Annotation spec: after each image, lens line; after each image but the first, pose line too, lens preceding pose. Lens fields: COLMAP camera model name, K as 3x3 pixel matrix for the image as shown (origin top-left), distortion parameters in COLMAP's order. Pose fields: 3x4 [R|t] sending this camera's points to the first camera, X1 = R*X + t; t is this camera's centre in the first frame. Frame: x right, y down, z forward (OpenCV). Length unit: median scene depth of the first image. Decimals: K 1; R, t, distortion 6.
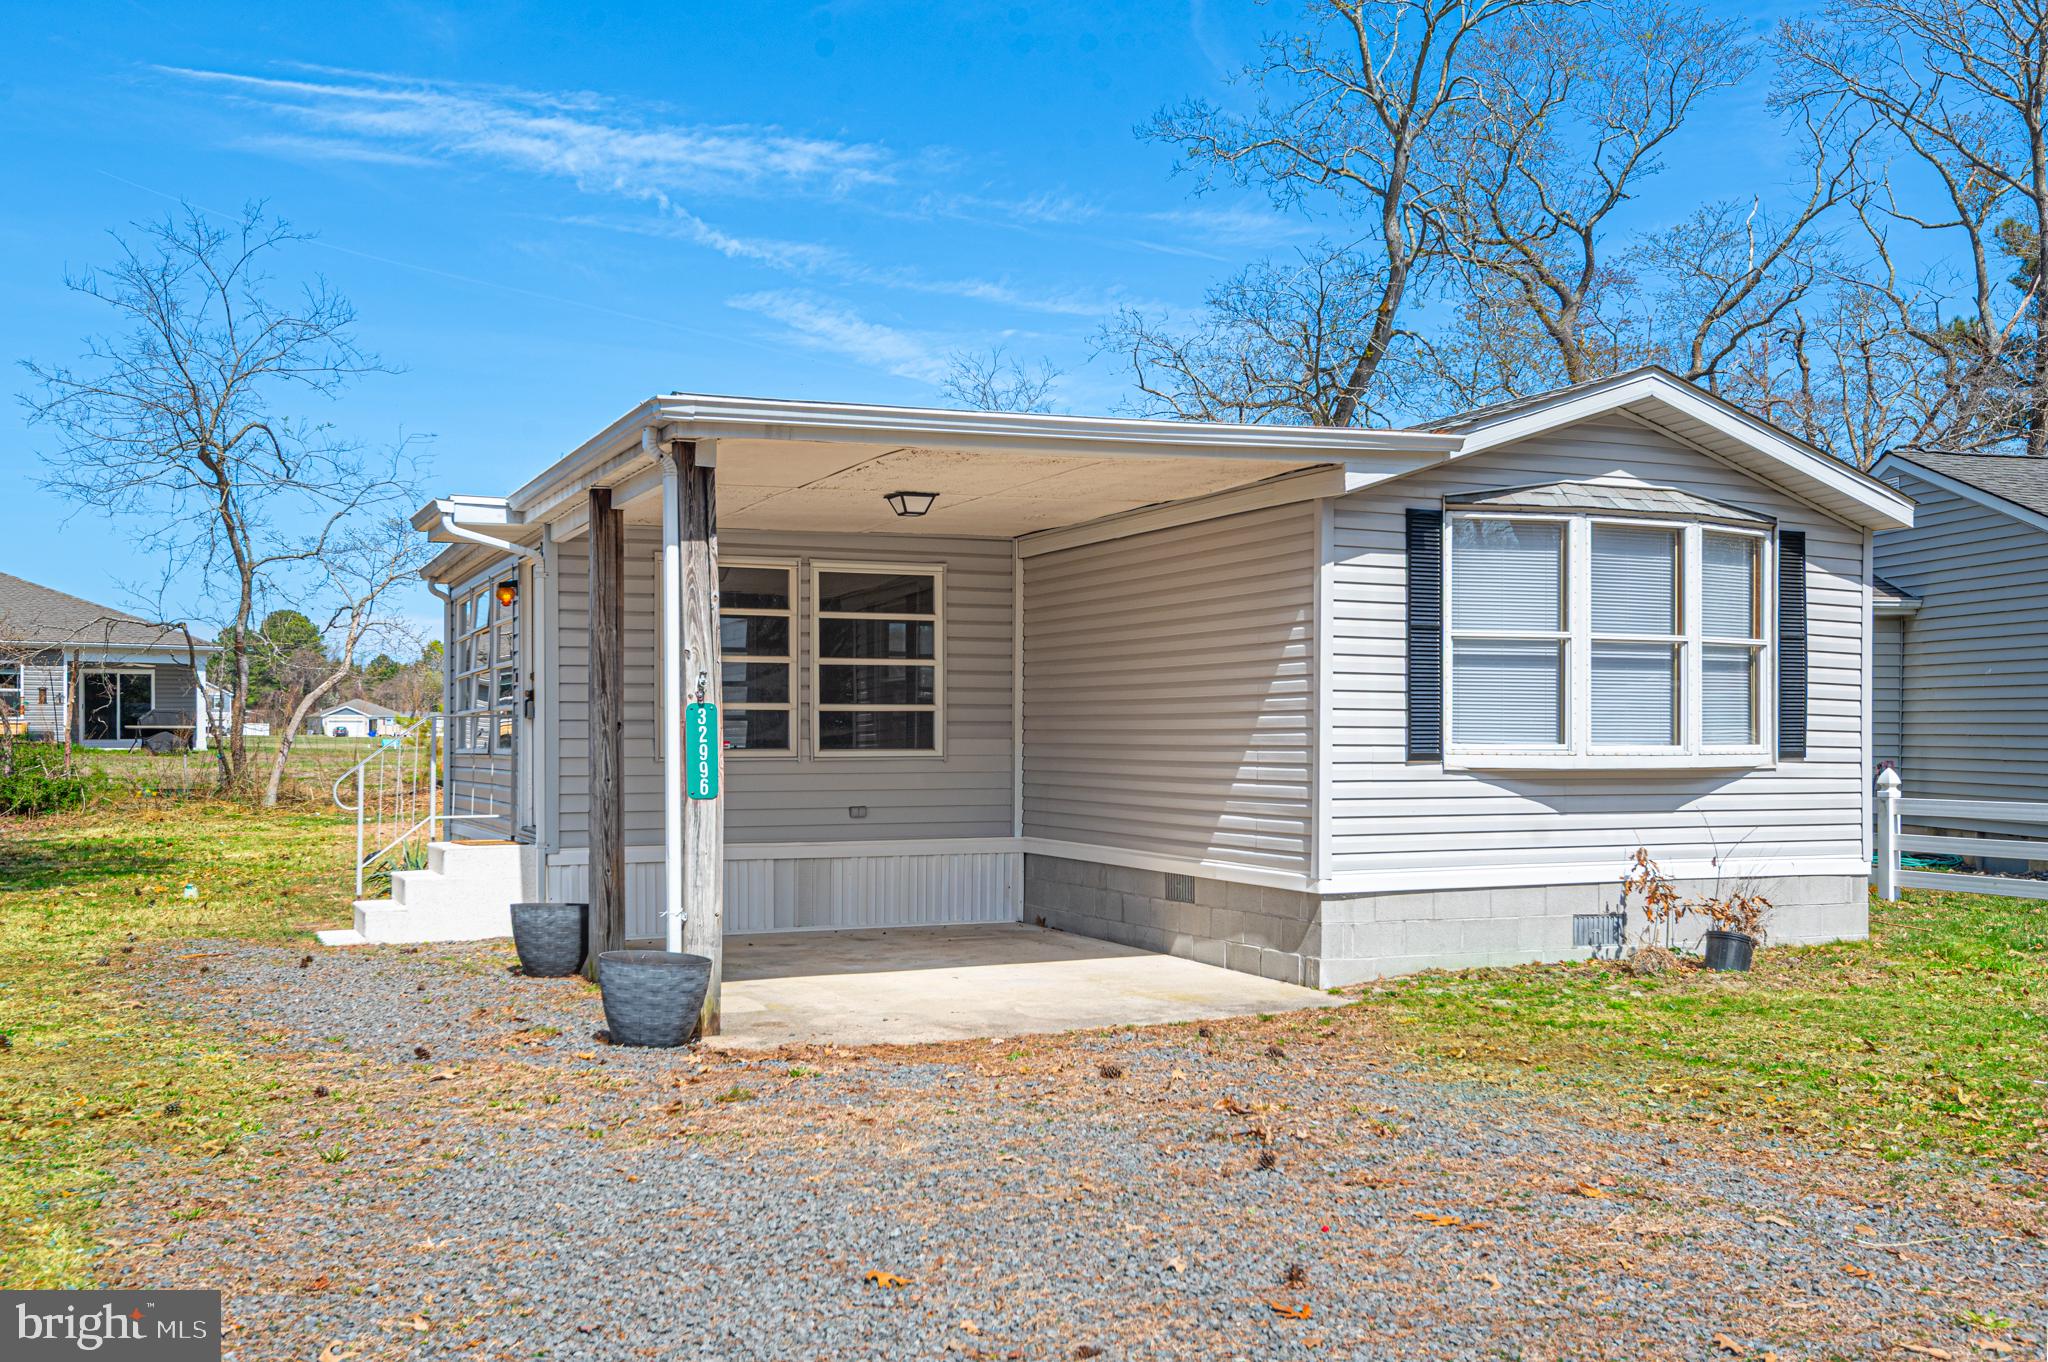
lens RADIAL K [[1855.1, 0, 1024.0], [0, 1855.1, 681.0], [0, 0, 1]] dist [0.012167, 0.003759]
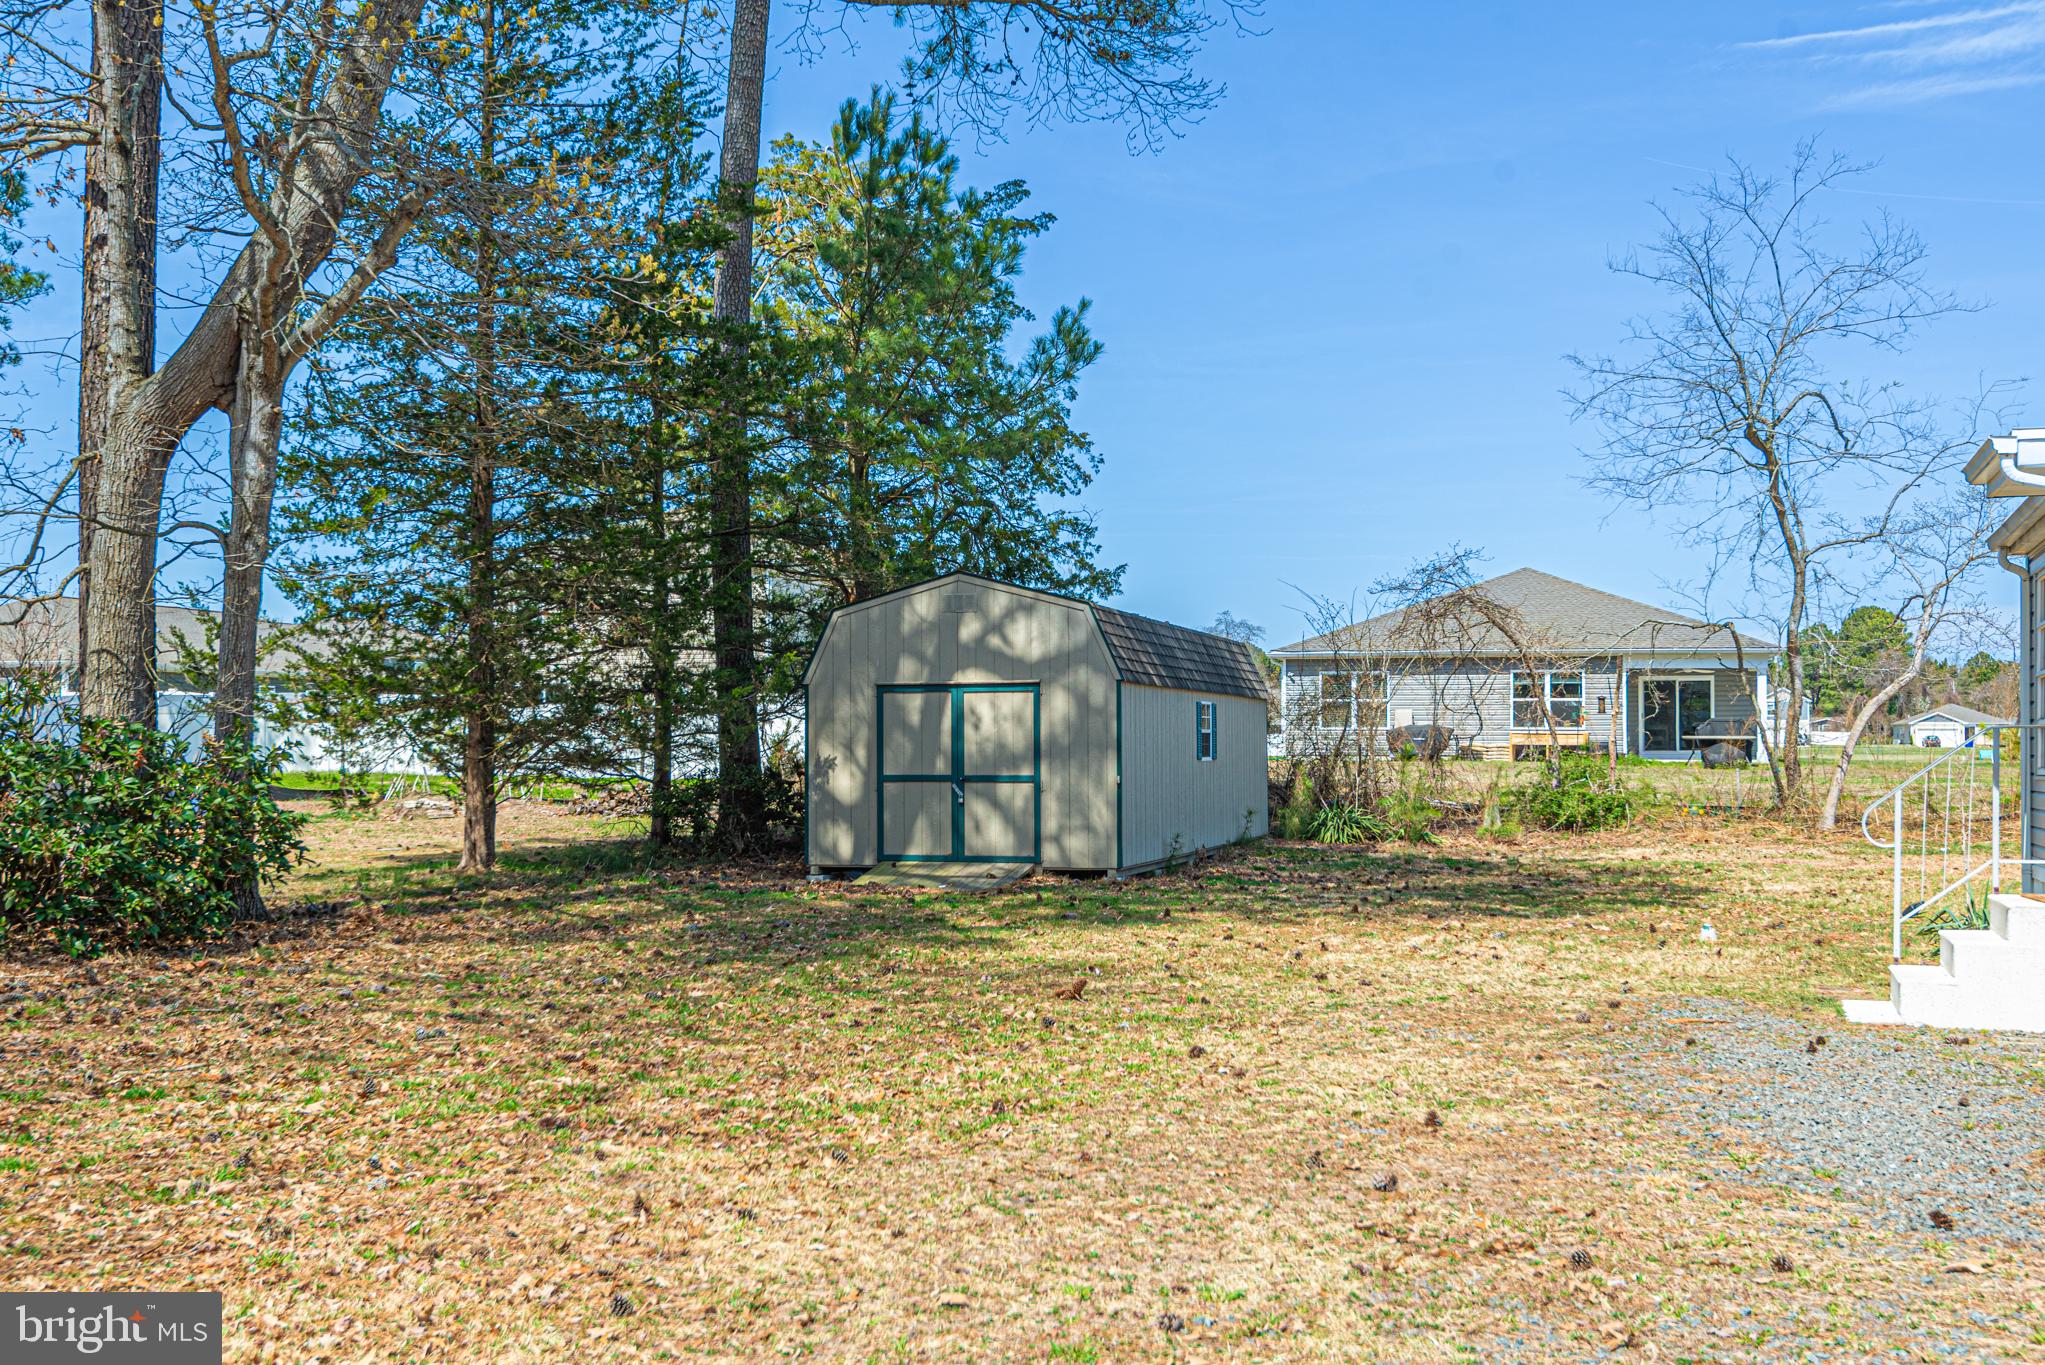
lens RADIAL K [[2047.1, 0, 1023.2], [0, 2047.1, 726.9], [0, 0, 1]] dist [0.019764, -0.002734]
pose [[0.719040, -0.005025, -0.694951, -0.022142], [0.019145, 0.999738, 0.012580, 0.000634], [0.694705, -0.022350, 0.718947, 0.130186]]
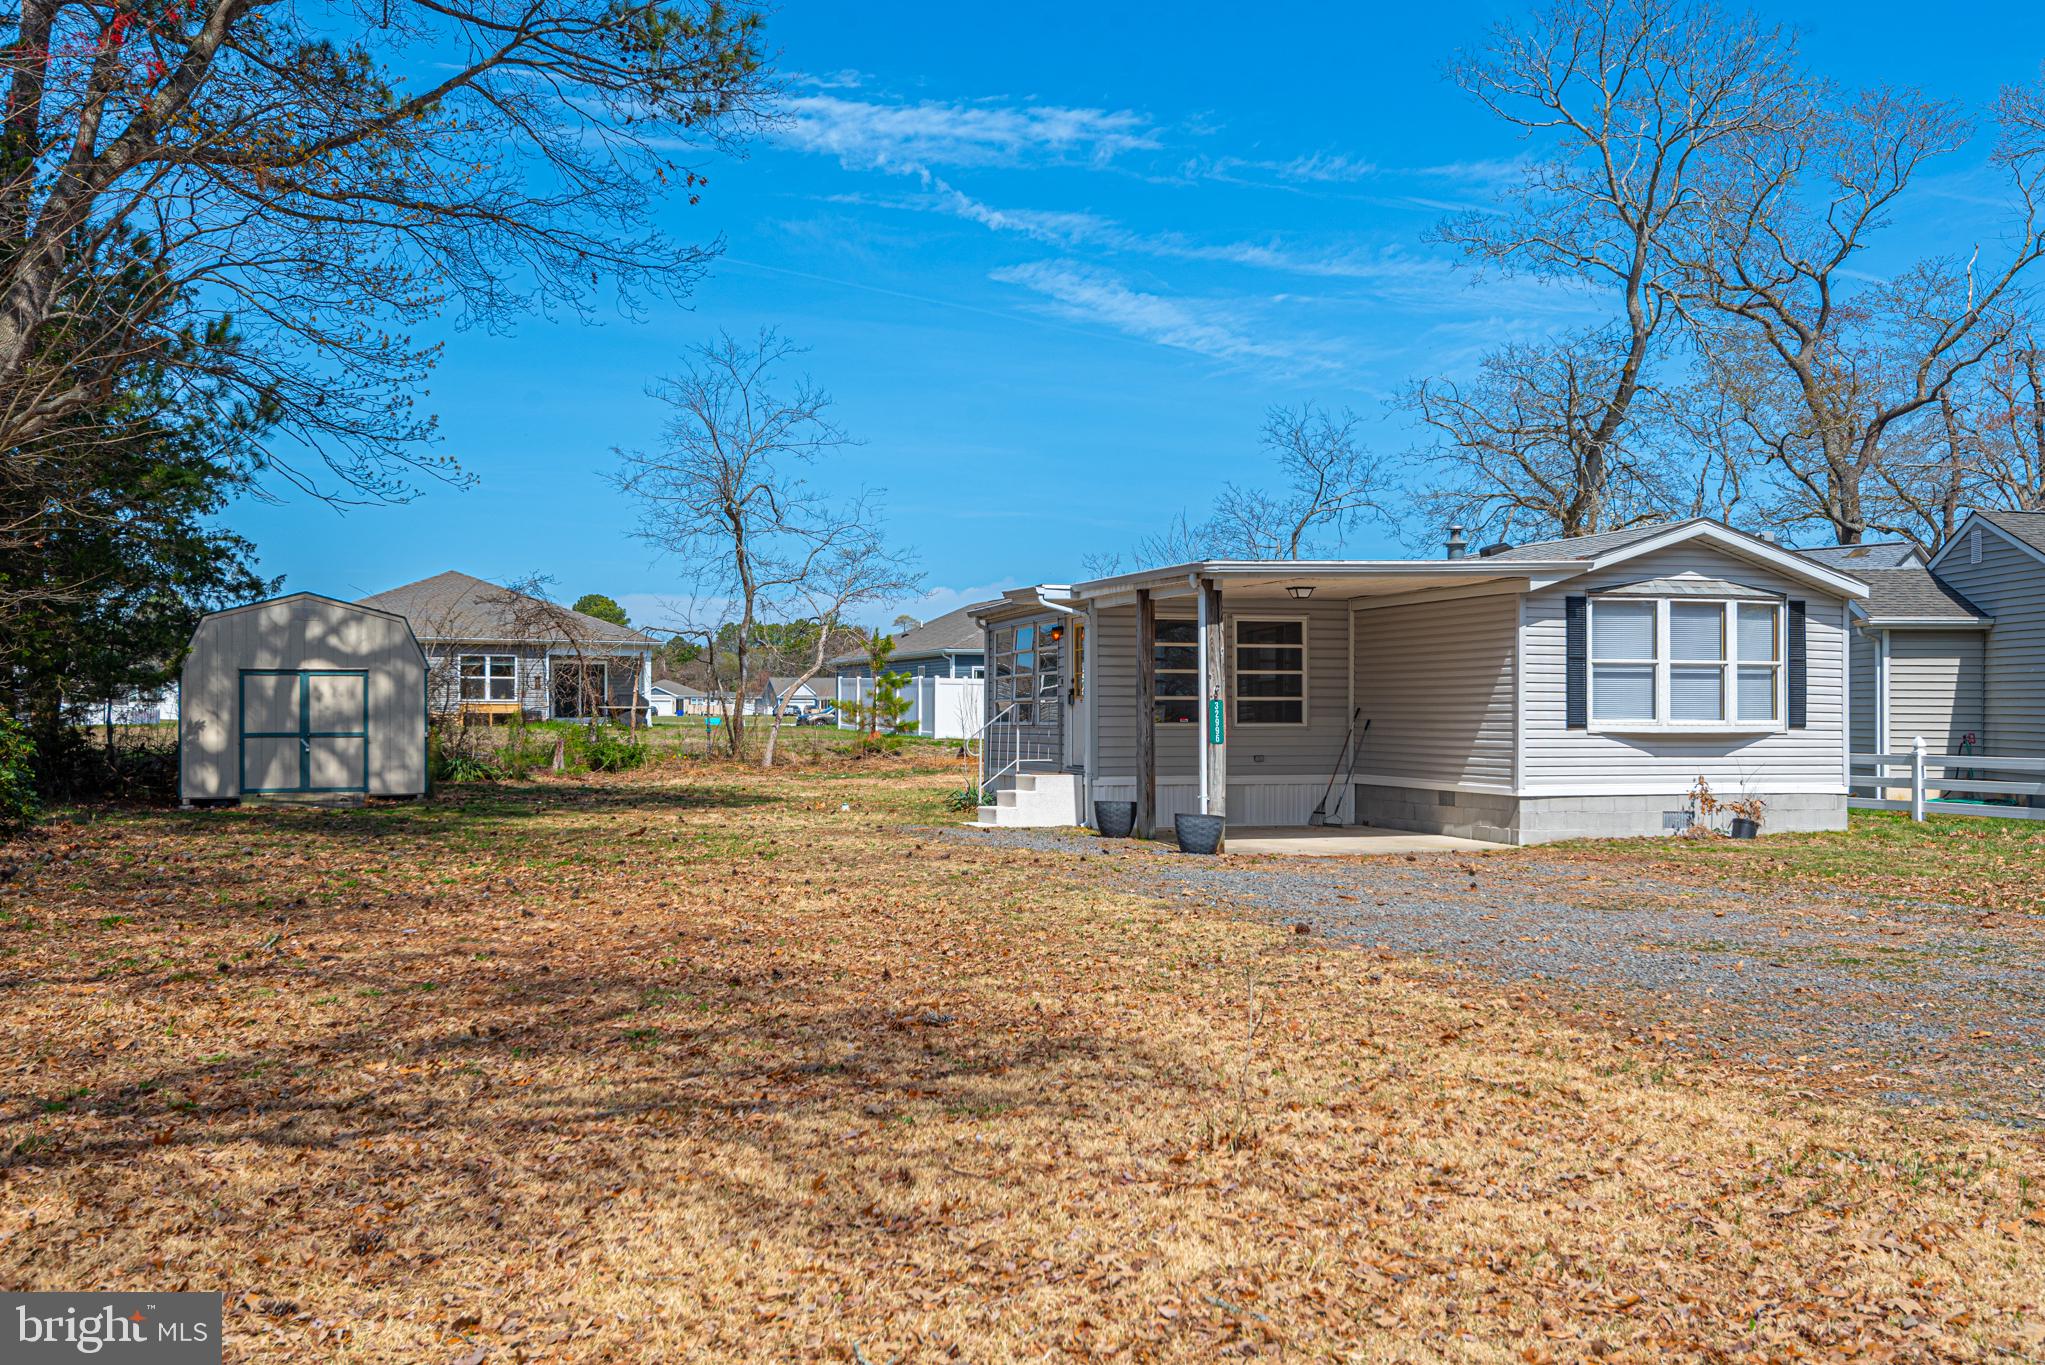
lens RADIAL K [[1852.4, 0, 1022.5], [0, 1852.4, 682.5], [0, 0, 1]] dist [0.012167, 0.003759]
pose [[0.988384, -0.001621, -0.151969, -0.047373], [0.003420, 0.999927, 0.011582, -0.023082], [0.151939, -0.011967, 0.988317, -0.803644]]
